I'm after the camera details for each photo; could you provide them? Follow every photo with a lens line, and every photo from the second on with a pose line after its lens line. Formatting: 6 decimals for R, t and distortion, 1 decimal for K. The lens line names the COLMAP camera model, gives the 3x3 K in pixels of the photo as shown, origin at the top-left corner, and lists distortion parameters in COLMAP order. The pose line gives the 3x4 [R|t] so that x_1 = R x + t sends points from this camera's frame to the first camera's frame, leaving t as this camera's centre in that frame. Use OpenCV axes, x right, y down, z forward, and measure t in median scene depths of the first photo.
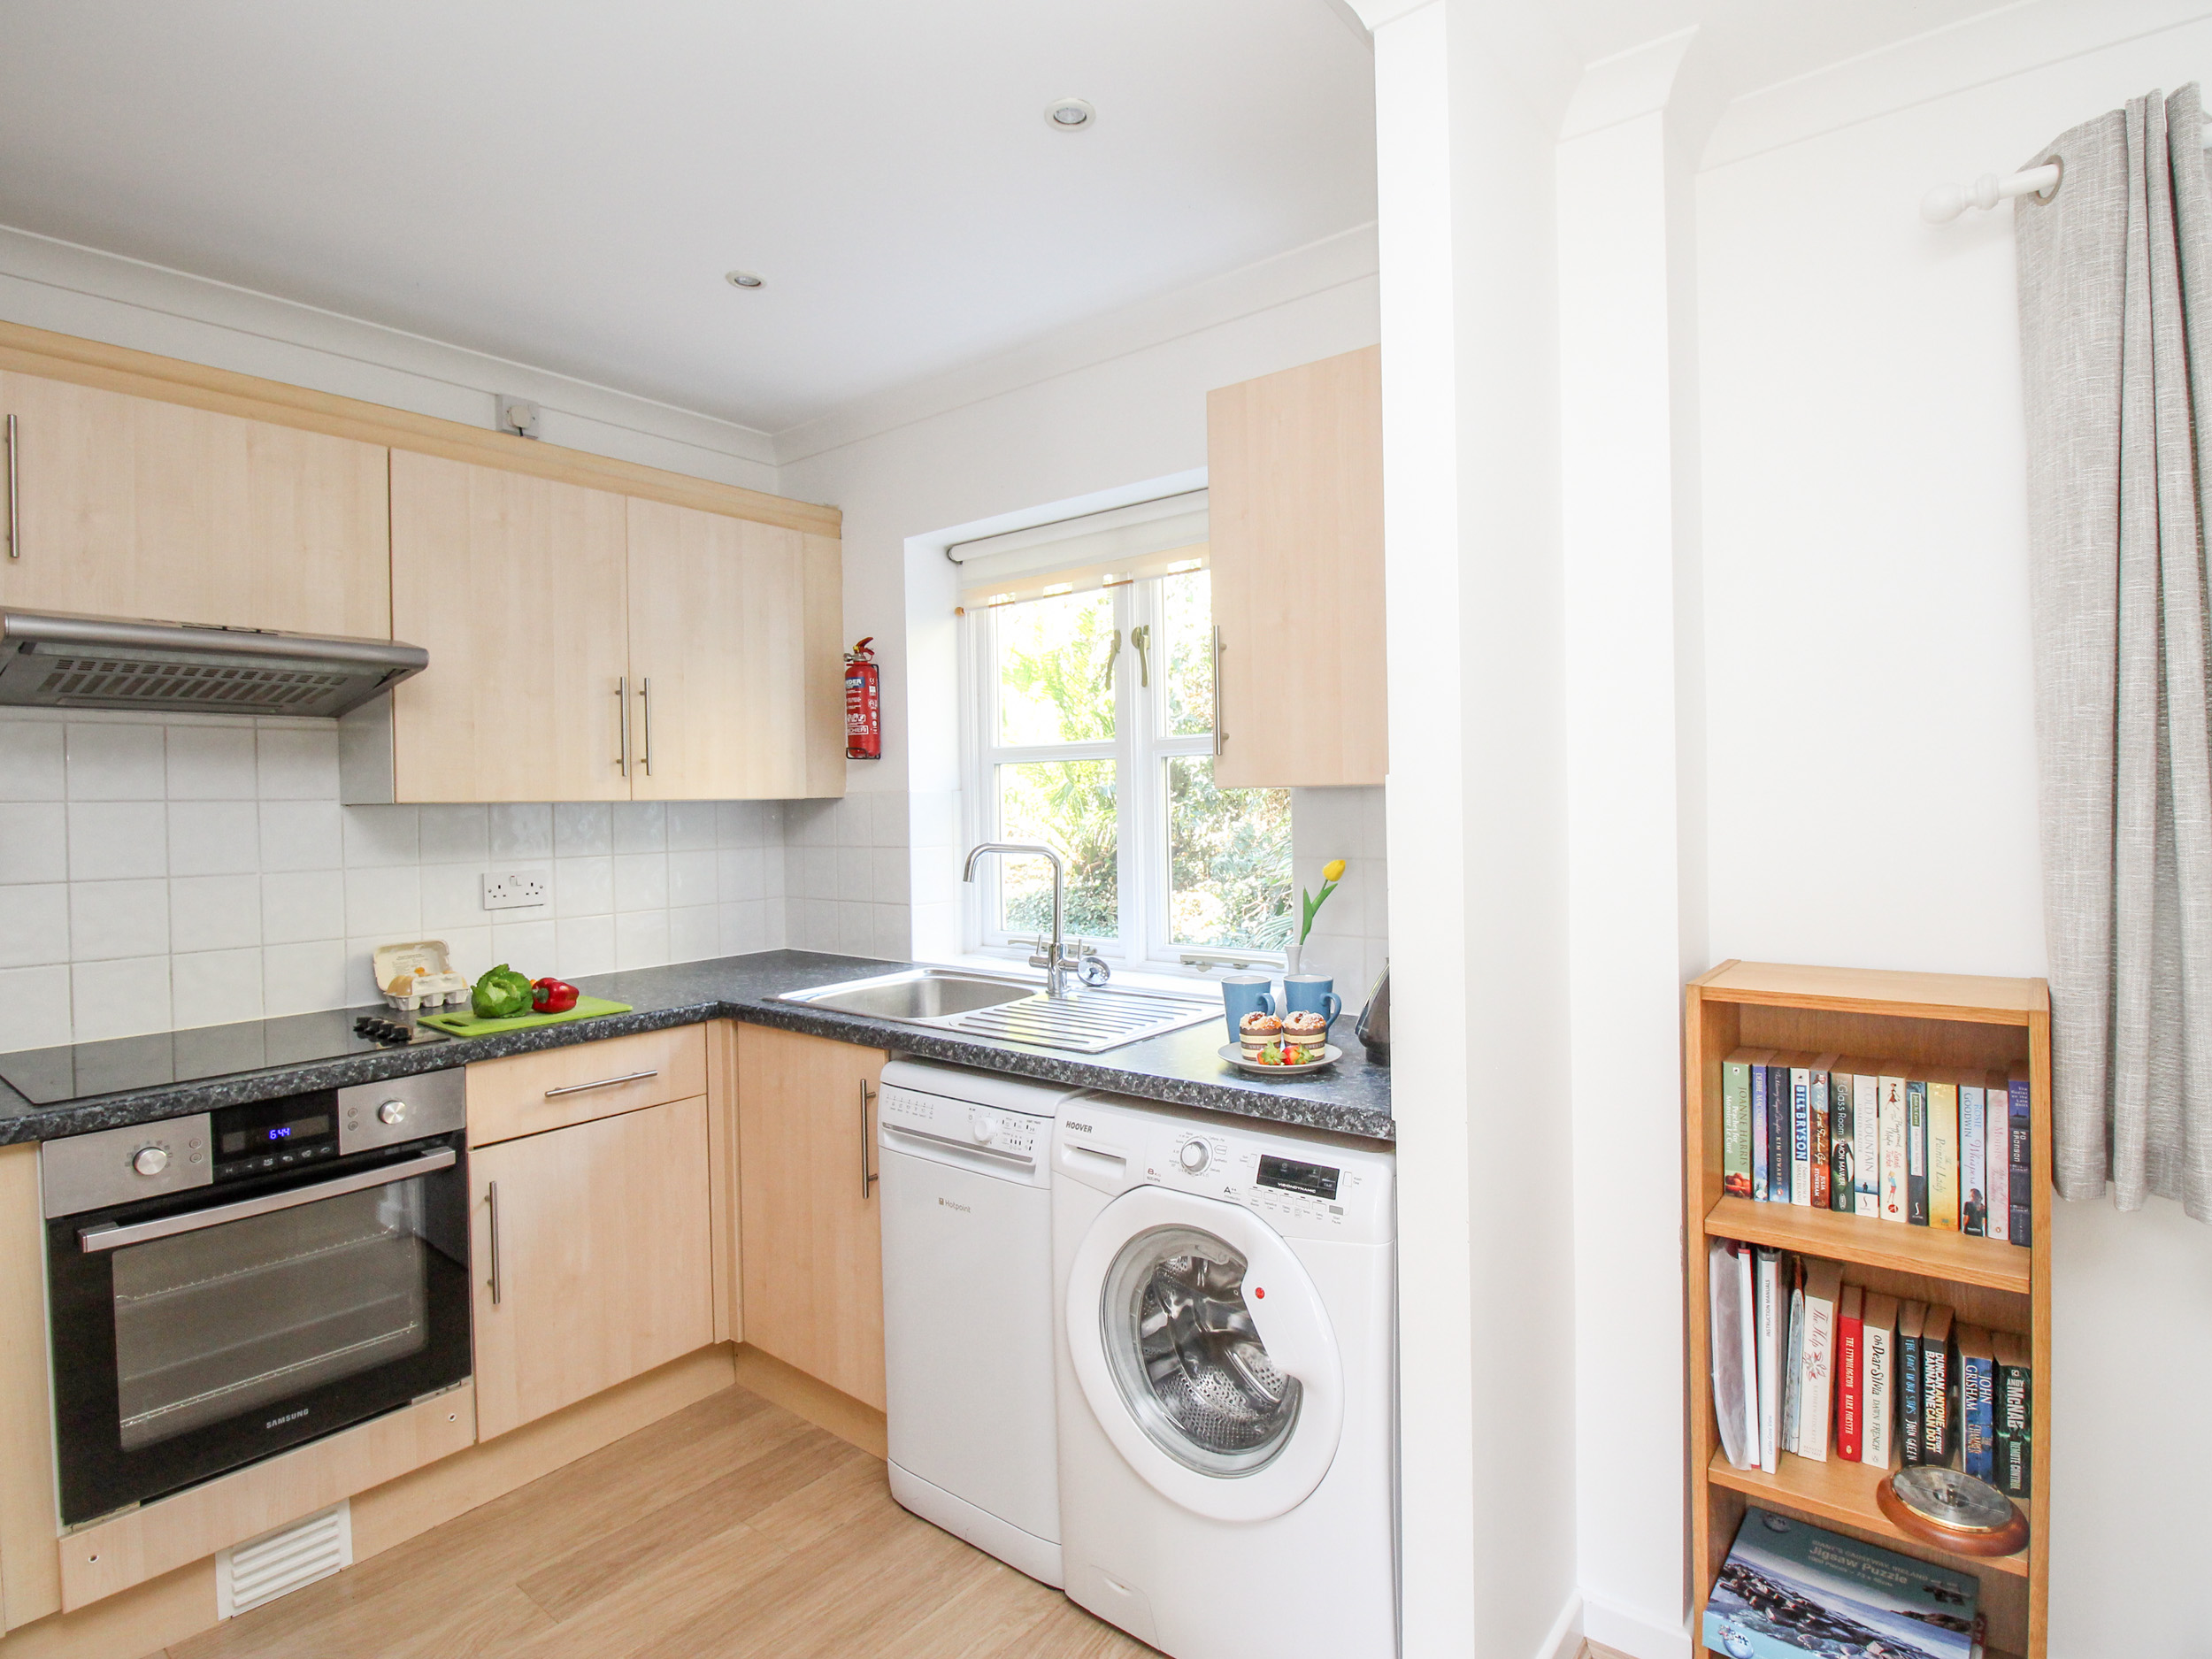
lens RADIAL K [[1170.3, 0, 1118.6], [0, 1170.3, 811.5], [0, 0, 1]] dist [0.004217, -0.016287]
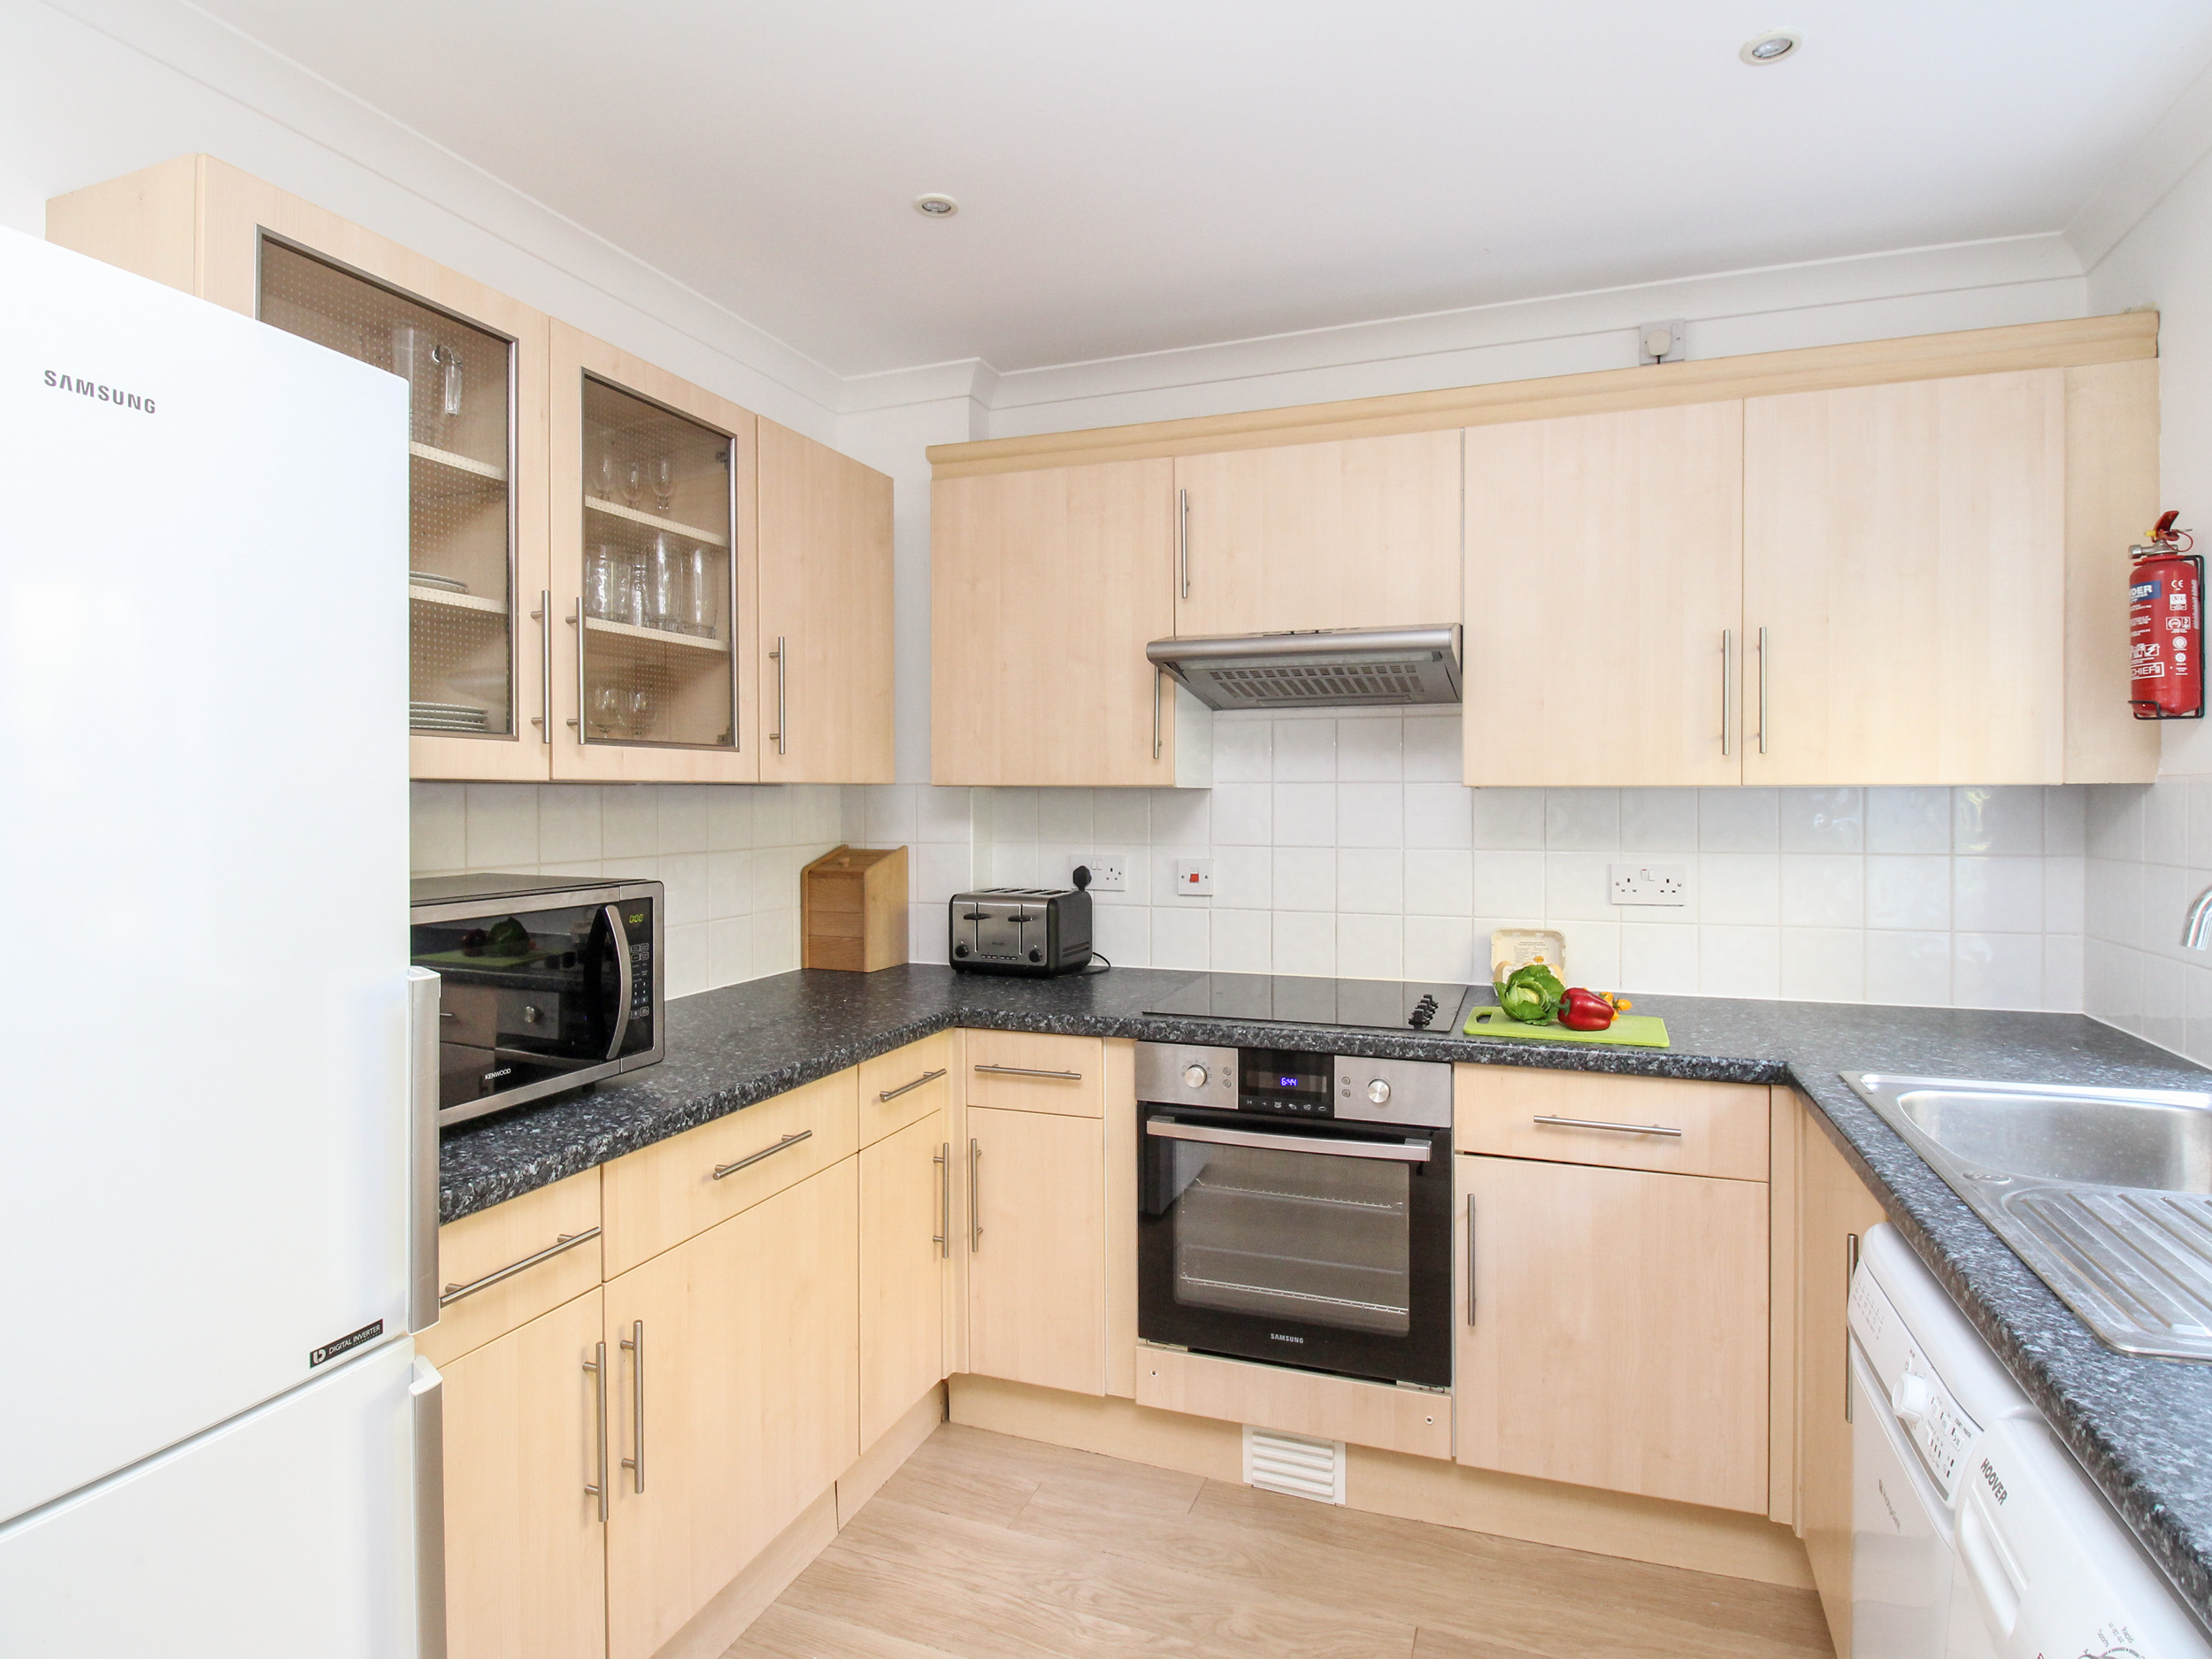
lens RADIAL K [[1170.3, 0, 1118.6], [0, 1170.3, 811.5], [0, 0, 1]] dist [0.004217, -0.016287]
pose [[0.307066, 0.030049, -0.951214, 0.256508], [-0.013054, 0.999540, 0.027362, -0.009893], [0.951599, 0.004015, 0.307317, 0.447150]]
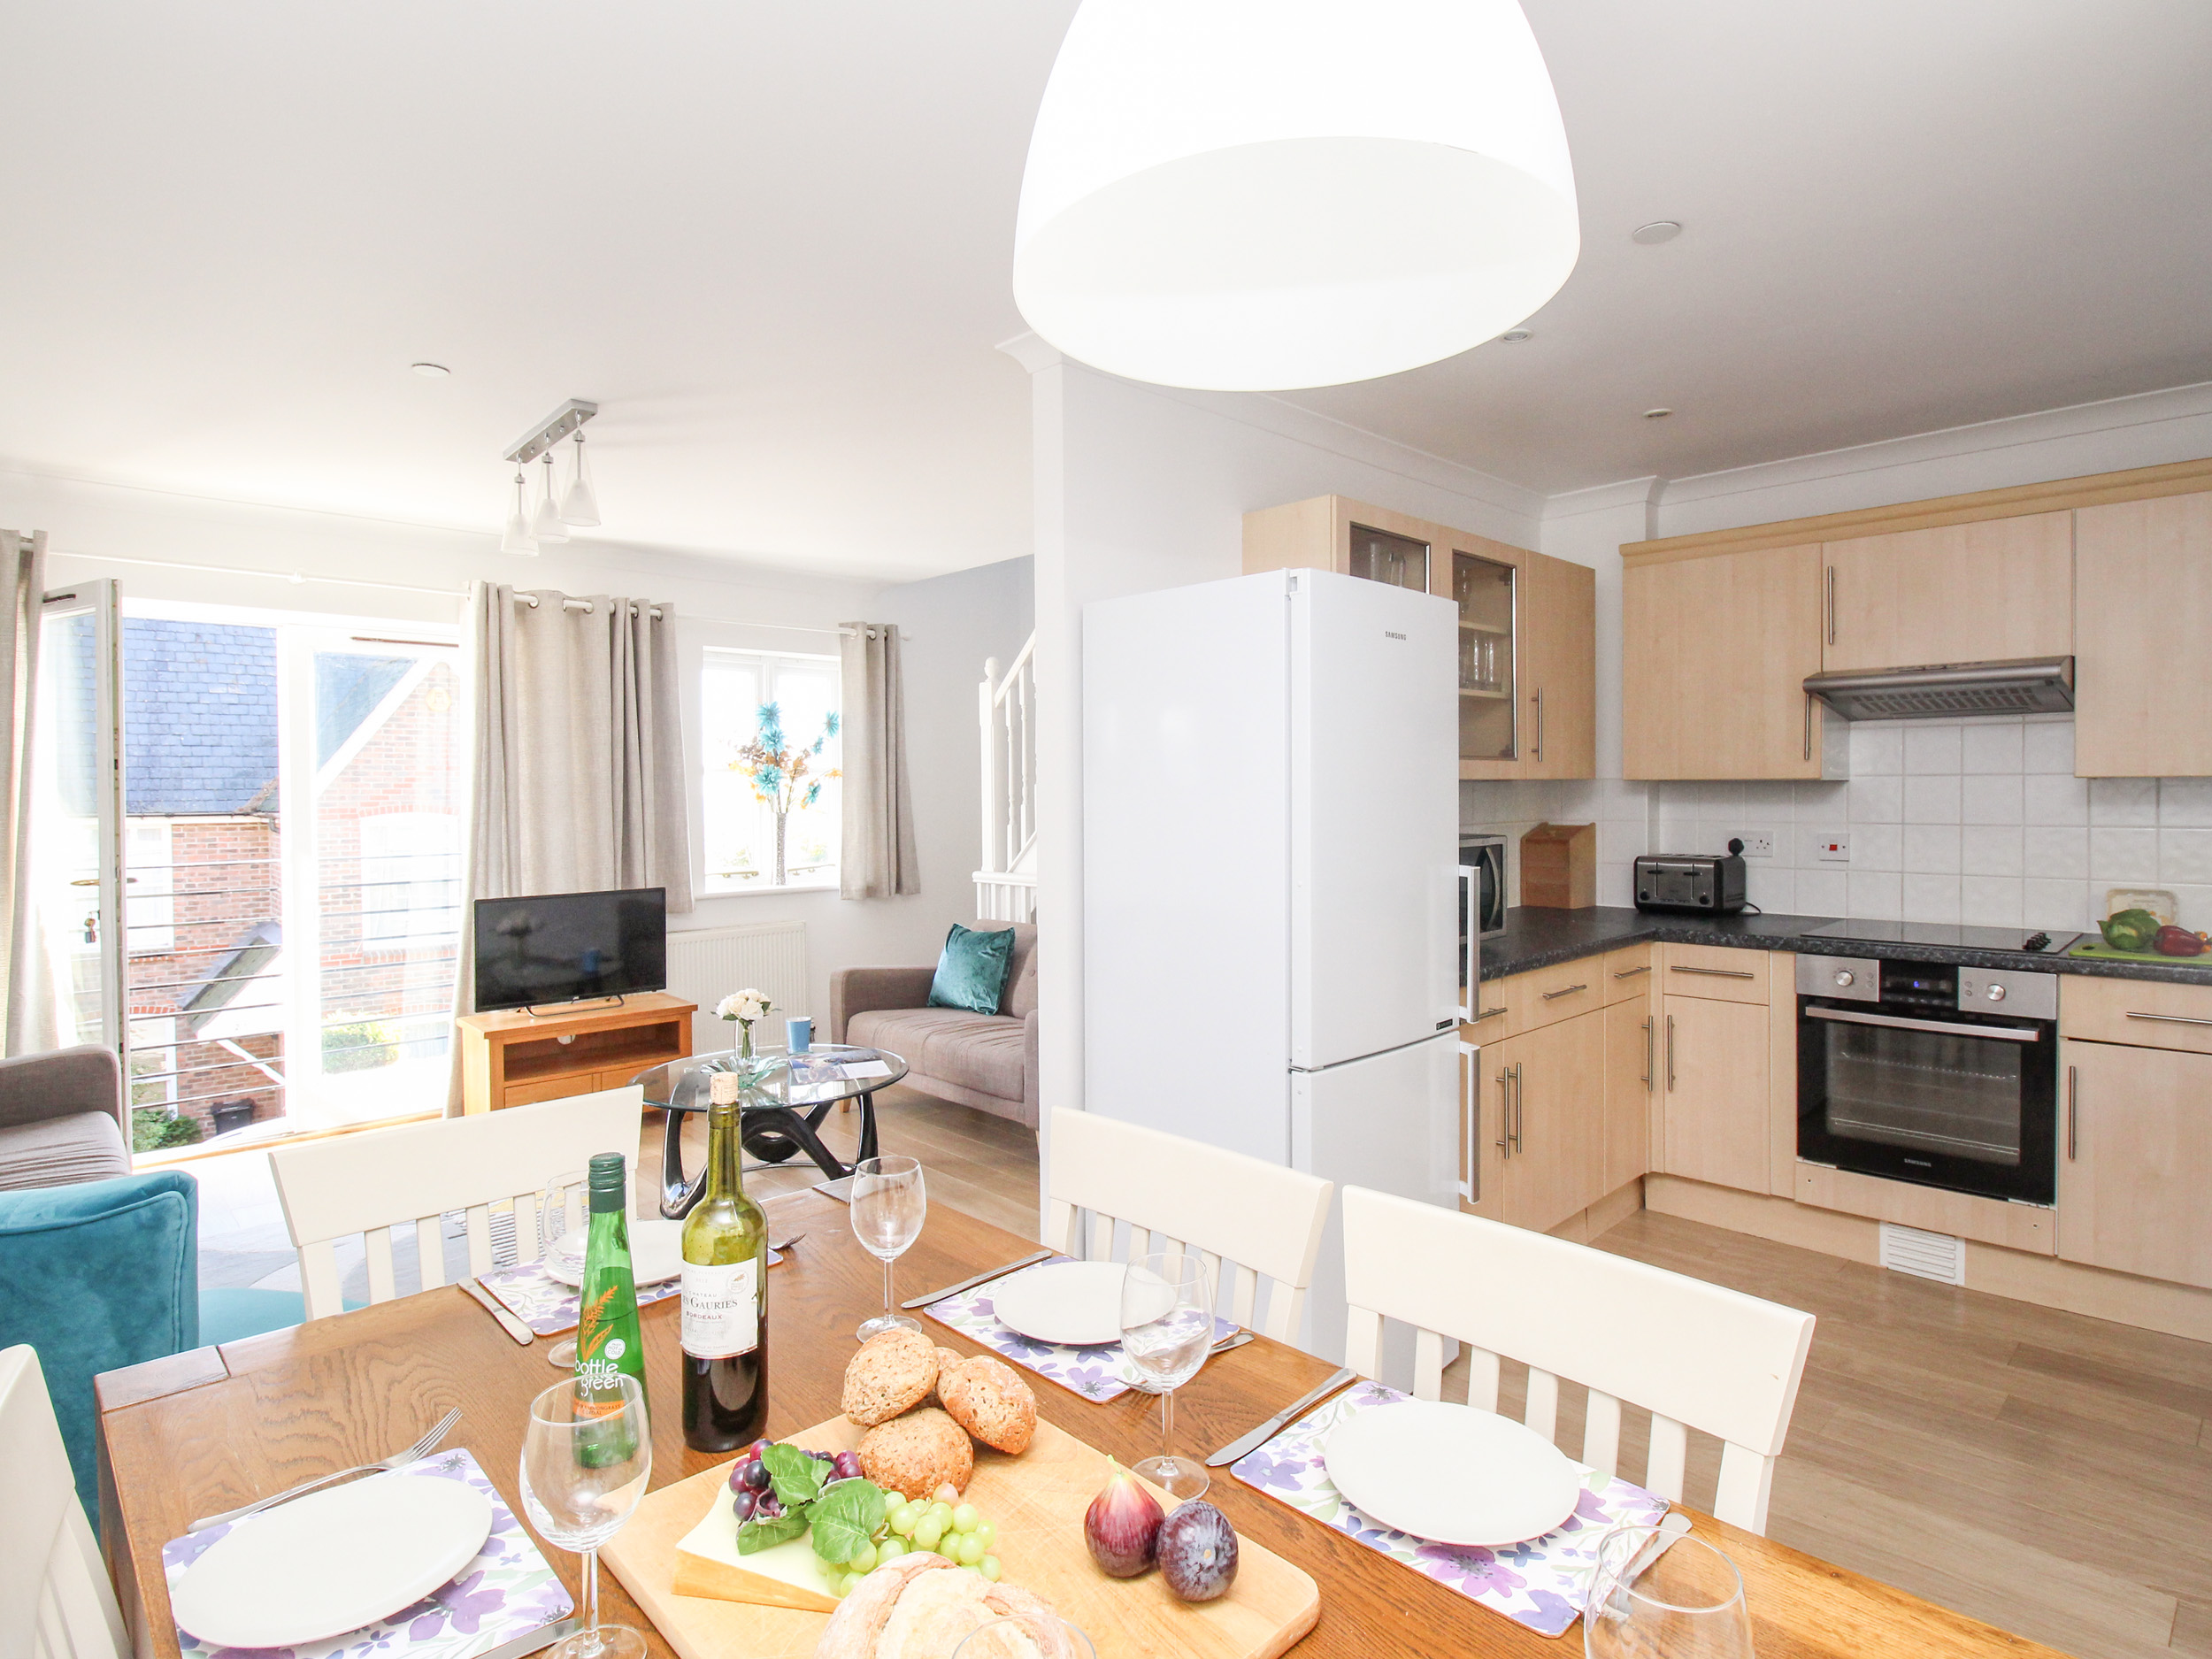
lens RADIAL K [[1170.3, 0, 1118.6], [0, 1170.3, 811.5], [0, 0, 1]] dist [0.004217, -0.016287]
pose [[-0.129833, 0.036208, -0.990875, 0.899520], [0.000483, 0.999335, 0.036454, -0.018683], [0.991536, 0.004254, -0.129764, 0.102029]]
